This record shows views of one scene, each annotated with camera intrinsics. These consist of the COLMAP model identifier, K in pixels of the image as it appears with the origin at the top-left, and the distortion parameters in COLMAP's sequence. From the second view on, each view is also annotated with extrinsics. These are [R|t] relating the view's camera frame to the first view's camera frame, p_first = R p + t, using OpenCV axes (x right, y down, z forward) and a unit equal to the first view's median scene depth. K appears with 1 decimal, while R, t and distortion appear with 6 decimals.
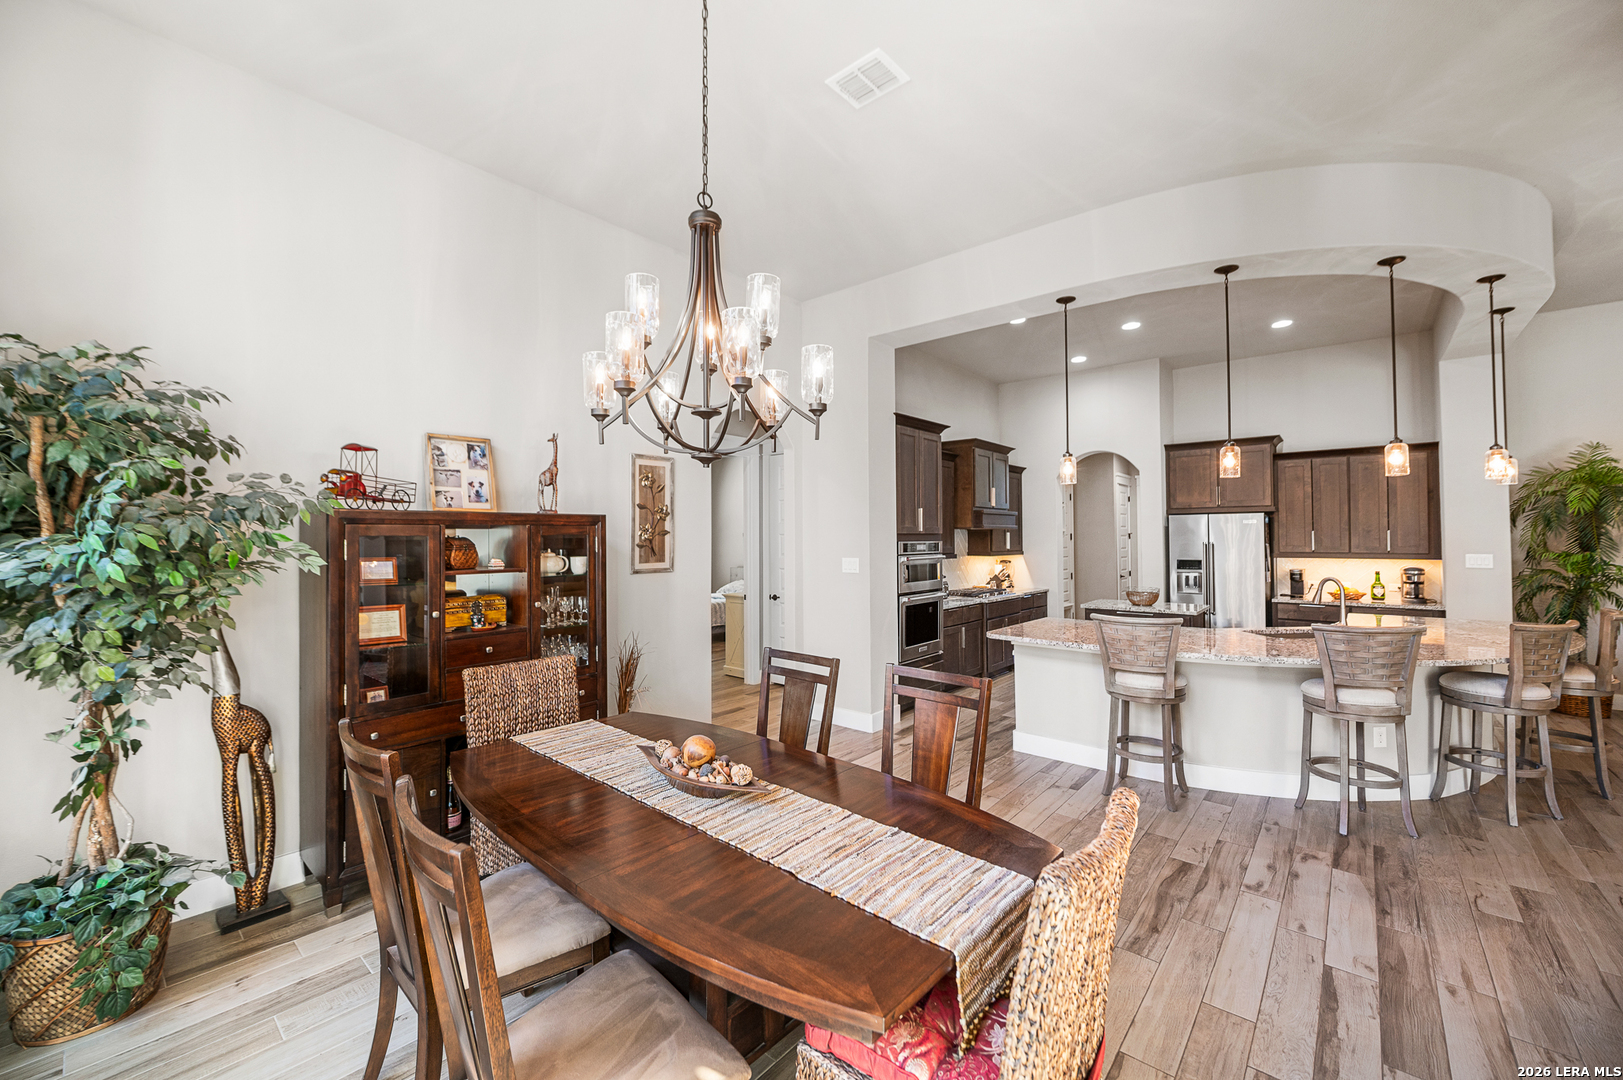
lens RADIAL K [[651.5, 0, 792.5], [0, 651.5, 523.1], [0, 0, 1]] dist [-0.007697, 0.000093]
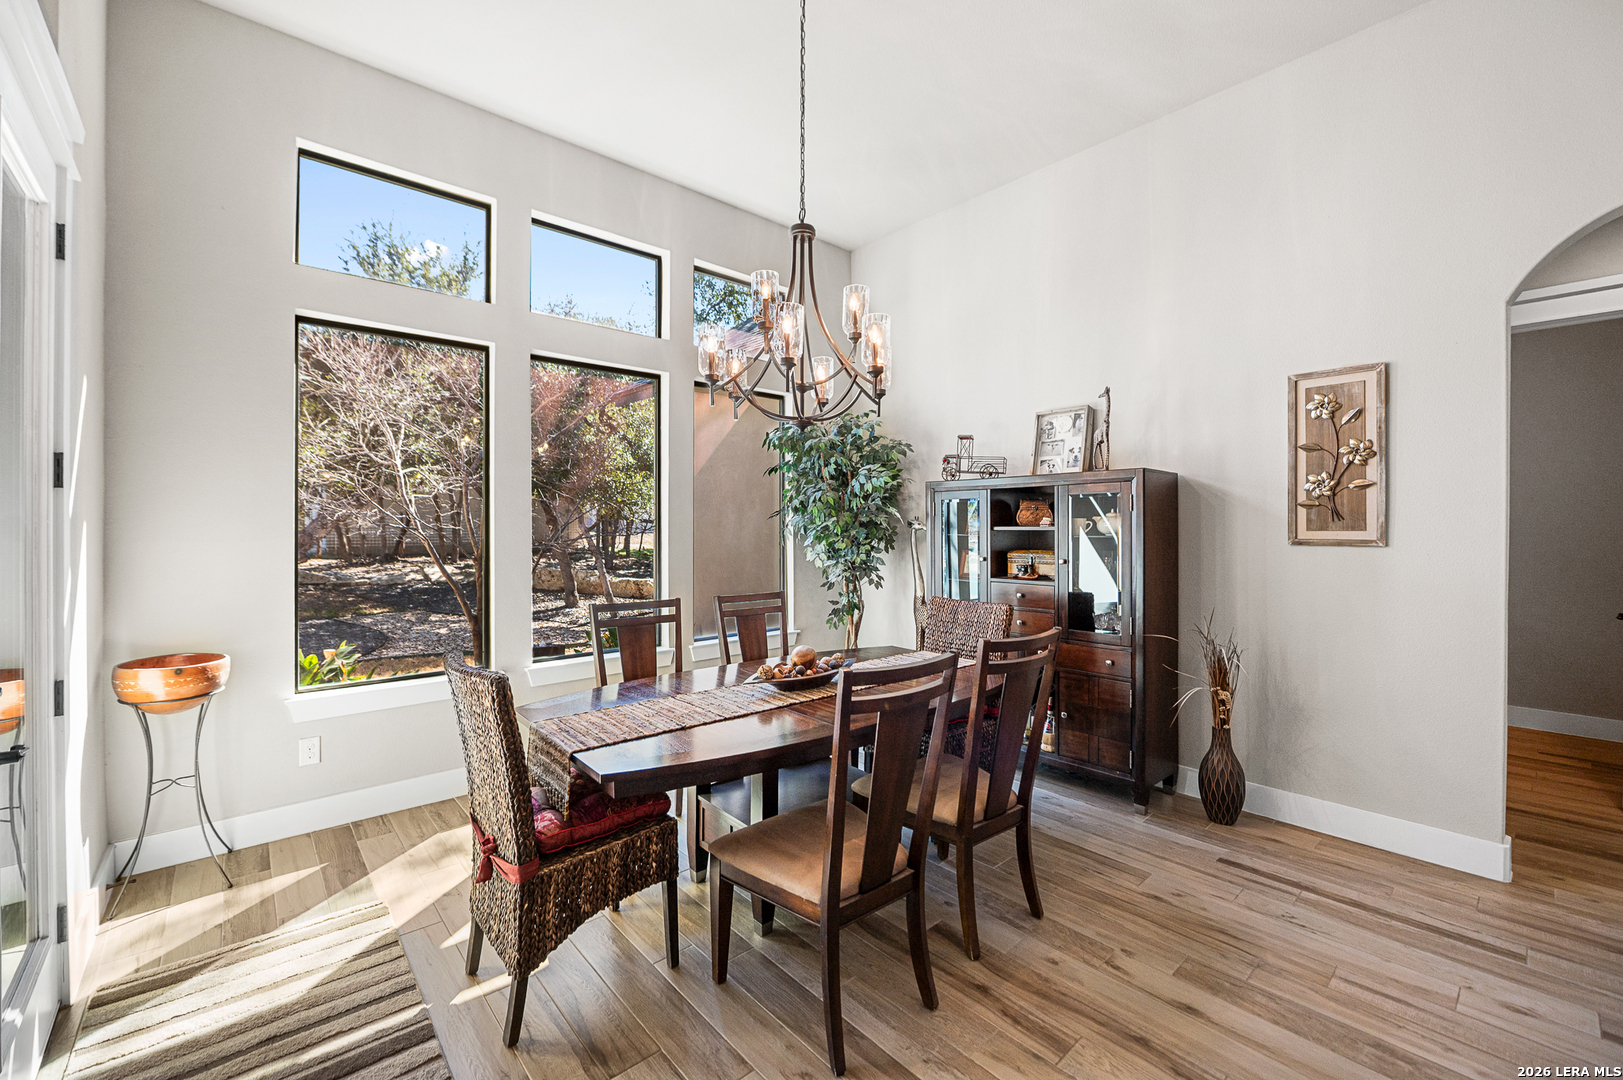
lens RADIAL K [[668.2, 0, 803.2], [0, 668.2, 534.8], [0, 0, 1]] dist [0.000183, 0.000063]
pose [[-0.132934, 0.020085, -0.990921, 0.523568], [0.023513, 0.999577, 0.017106, 0.039742], [0.990846, -0.021026, -0.133350, 0.538489]]
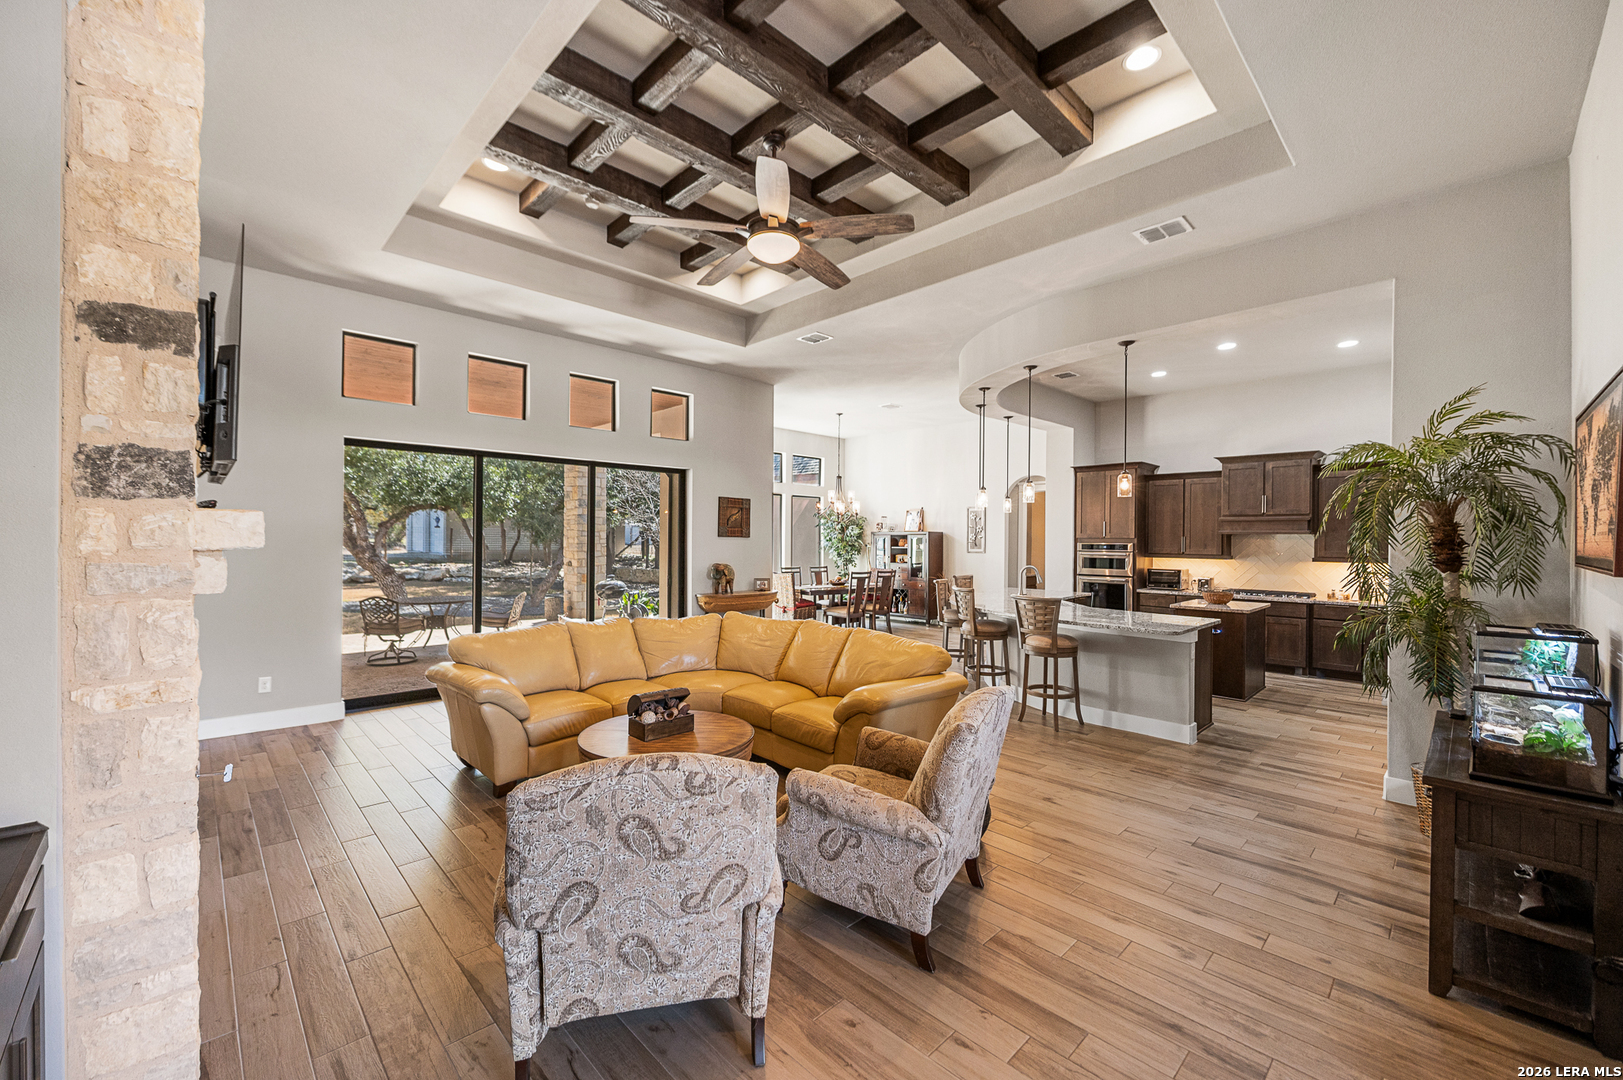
lens RADIAL K [[639.1, 0, 811.5], [0, 639.1, 540.0], [0, 0, 1]] dist [0.000888, 0.000074]
pose [[-0.081591, 0.009331, -0.996622, 2.257489], [0.015895, 0.999841, 0.008060, -0.004214], [0.996539, -0.015183, -0.081727, 0.554773]]
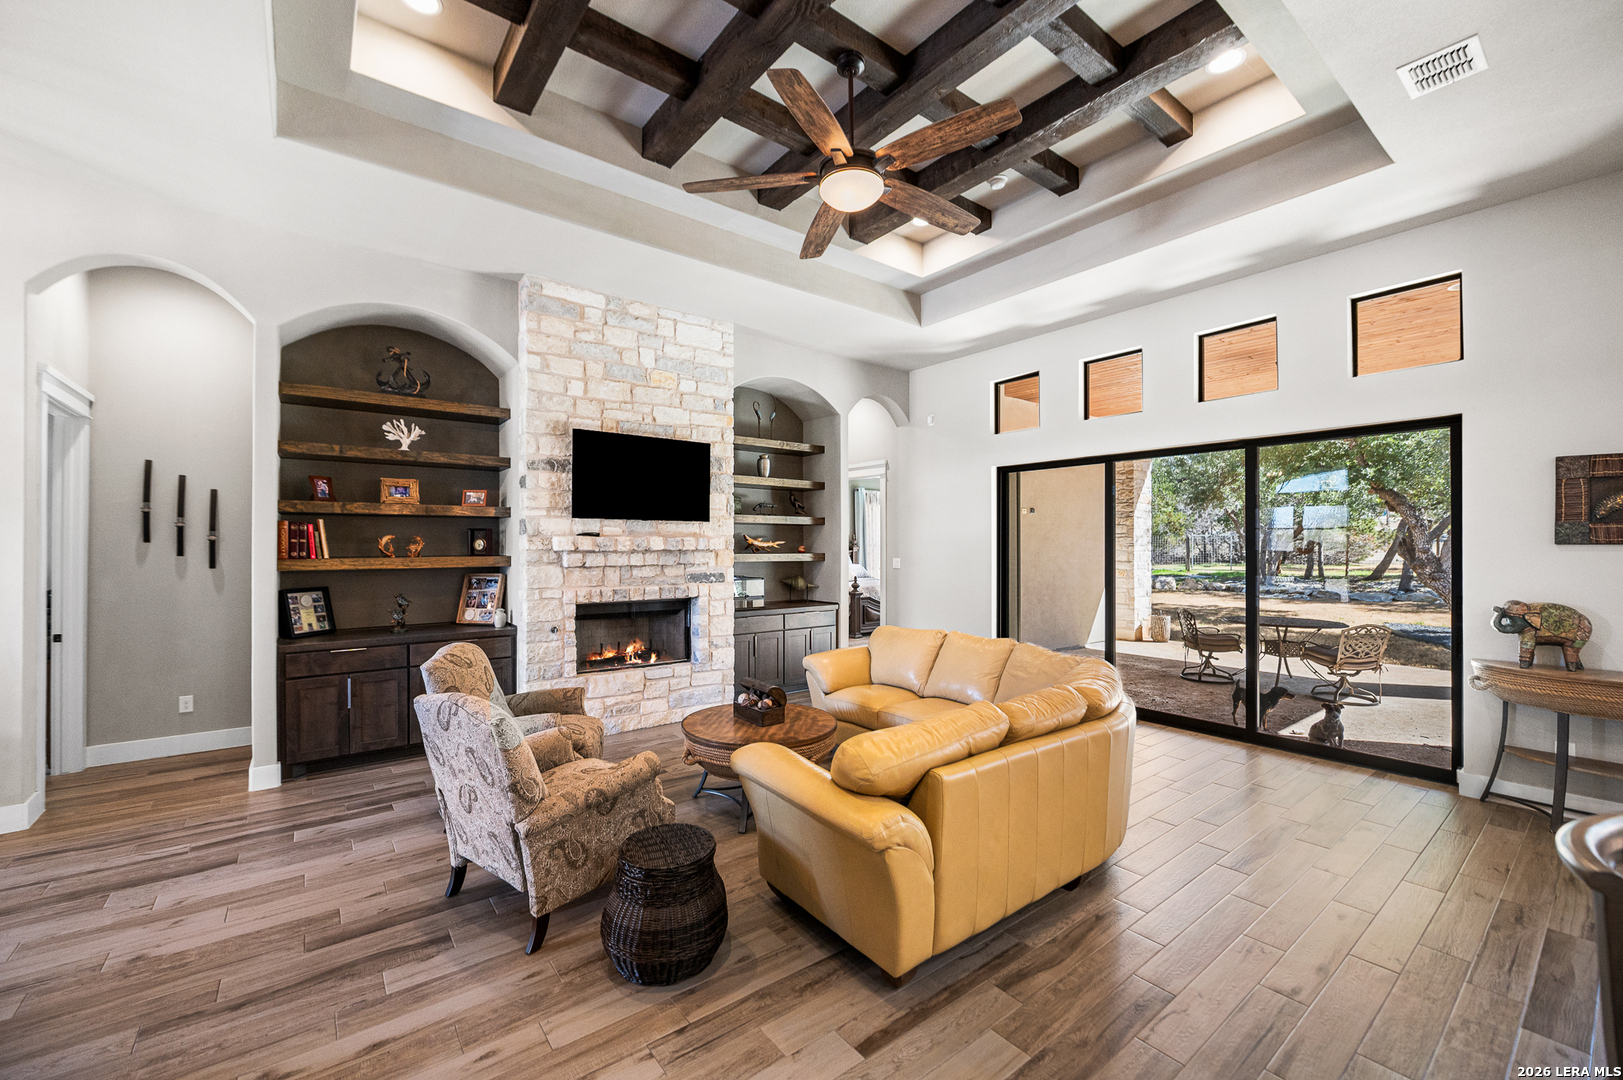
lens RADIAL K [[651.5, 0, 792.5], [0, 651.5, 523.1], [0, 0, 1]] dist [-0.007697, 0.000093]
pose [[-0.979021, 0.009221, 0.203551, 1.339769], [-0.001816, 0.998541, -0.053971, 0.017247], [-0.203751, -0.053209, -0.977576, 1.135832]]
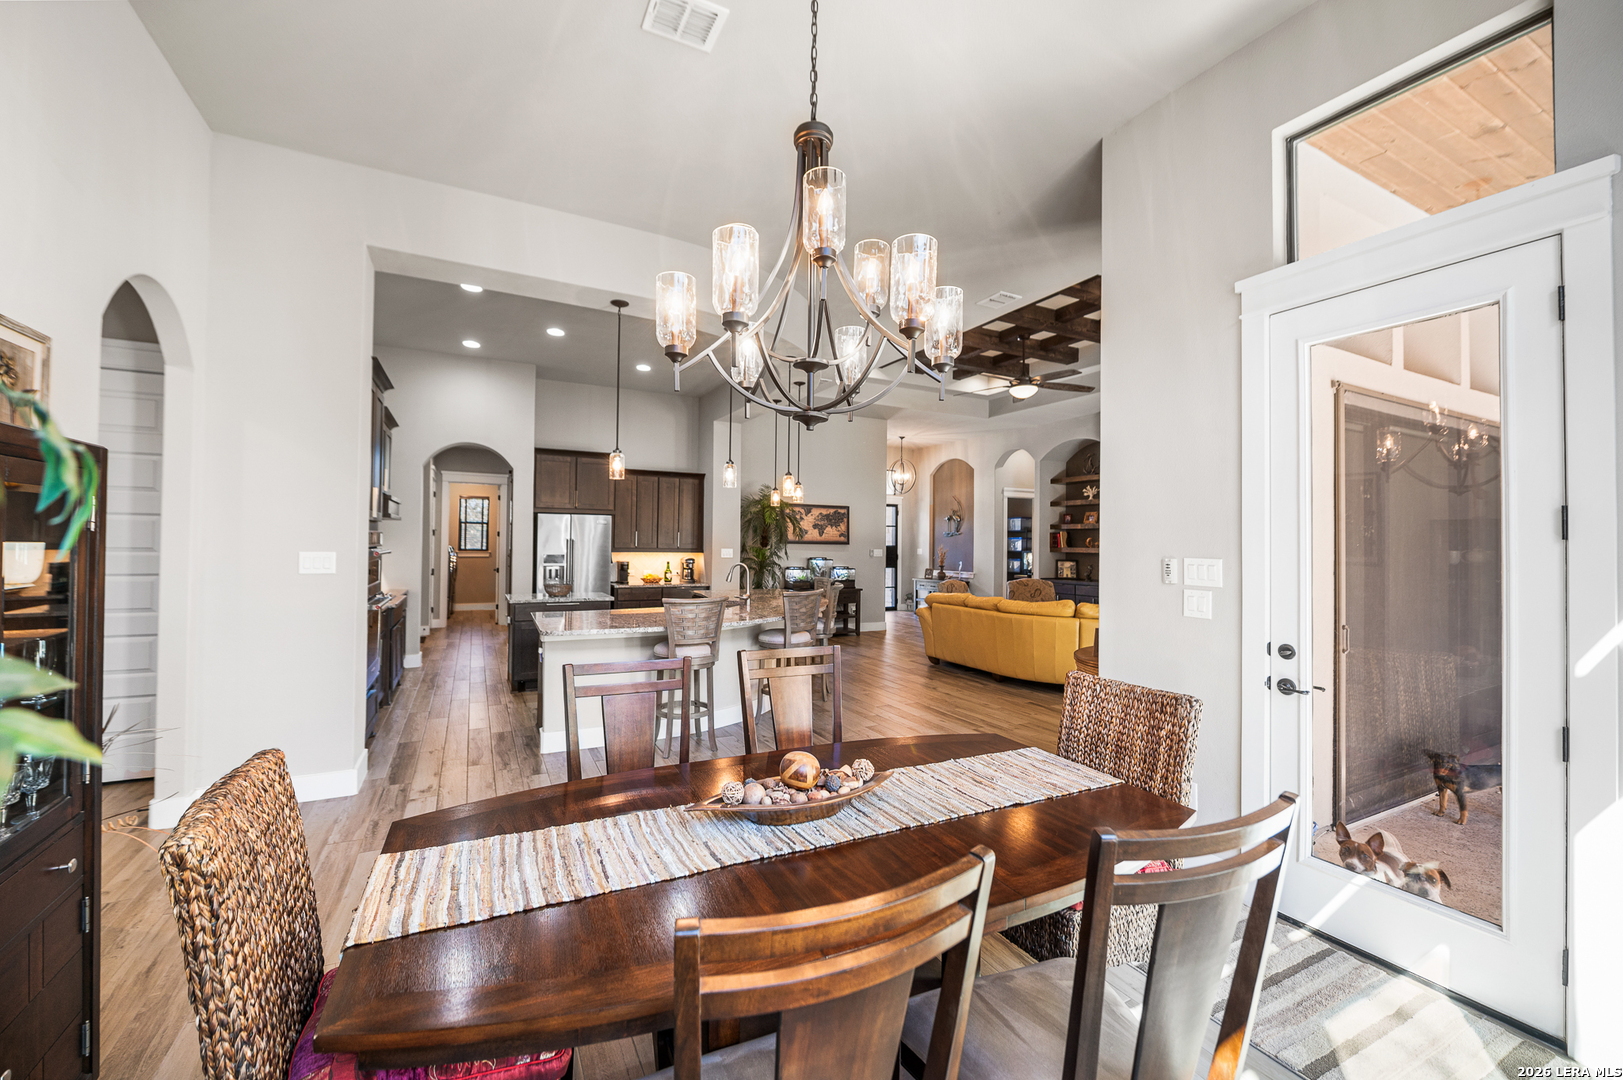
lens RADIAL K [[642.2, 0, 811.5], [0, 642.2, 540.0], [0, 0, 1]] dist [0.000590, 0.000085]
pose [[0.358417, 0.012932, 0.933472, -0.417134], [-0.036624, 0.999329, 0.000218, 0.024839], [-0.932843, -0.034266, 0.358650, 0.320868]]
